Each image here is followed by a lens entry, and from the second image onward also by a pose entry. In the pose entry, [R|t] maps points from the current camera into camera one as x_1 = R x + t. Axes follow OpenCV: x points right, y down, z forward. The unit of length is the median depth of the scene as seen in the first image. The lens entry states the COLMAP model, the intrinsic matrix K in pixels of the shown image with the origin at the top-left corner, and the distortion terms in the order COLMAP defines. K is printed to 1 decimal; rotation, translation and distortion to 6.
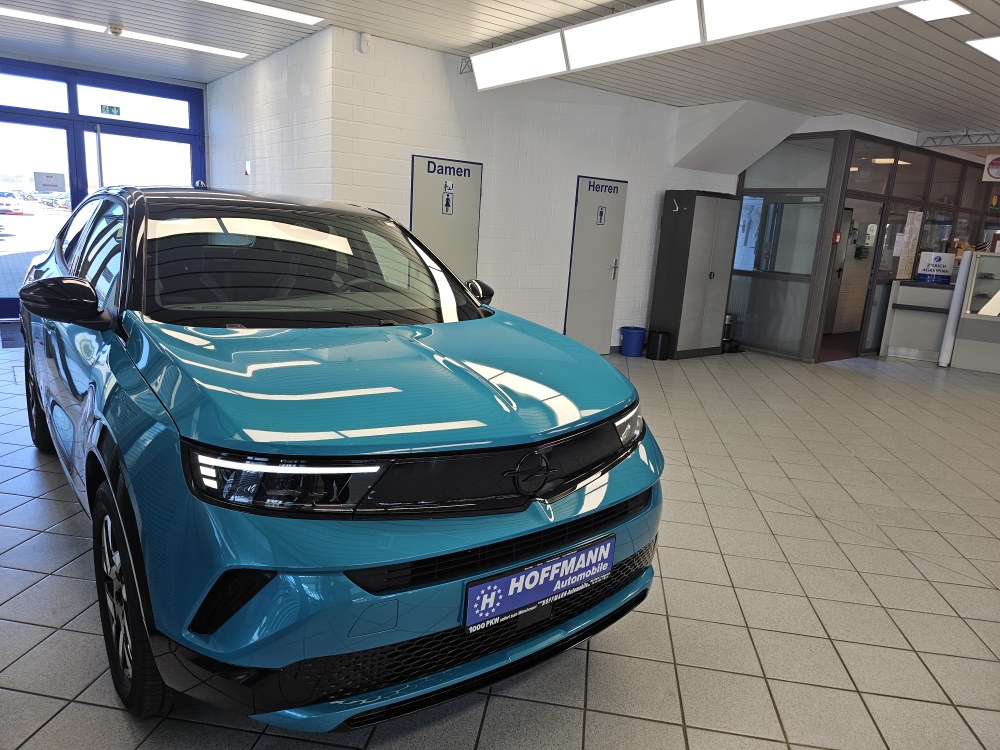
lens RADIAL K [[671.4, 0, 500.0], [0, 671.4, 375.0], [0, 0, 1]] dist [0.049067, -0.046336]
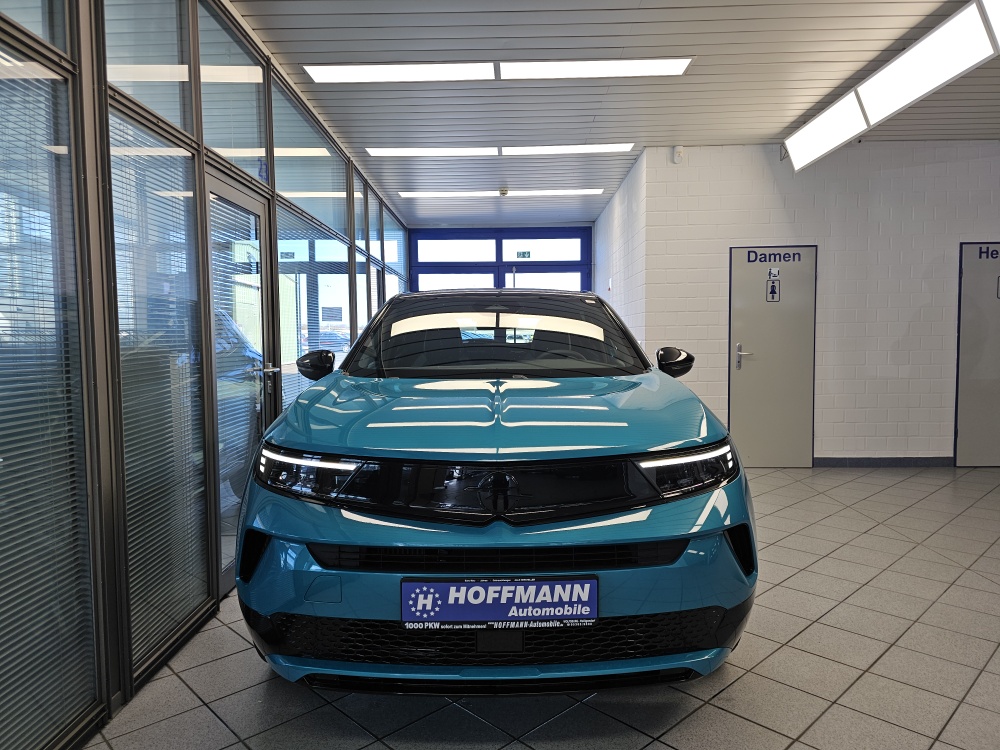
lens RADIAL K [[670.8, 0, 500.0], [0, 670.8, 375.0], [0, 0, 1]] dist [0.051637, -0.063314]
pose [[0.787214, -0.036894, -0.615575, 0.647576], [-0.074264, 0.985273, -0.154022, 0.118447], [0.612192, 0.166964, 0.772881, 0.162953]]
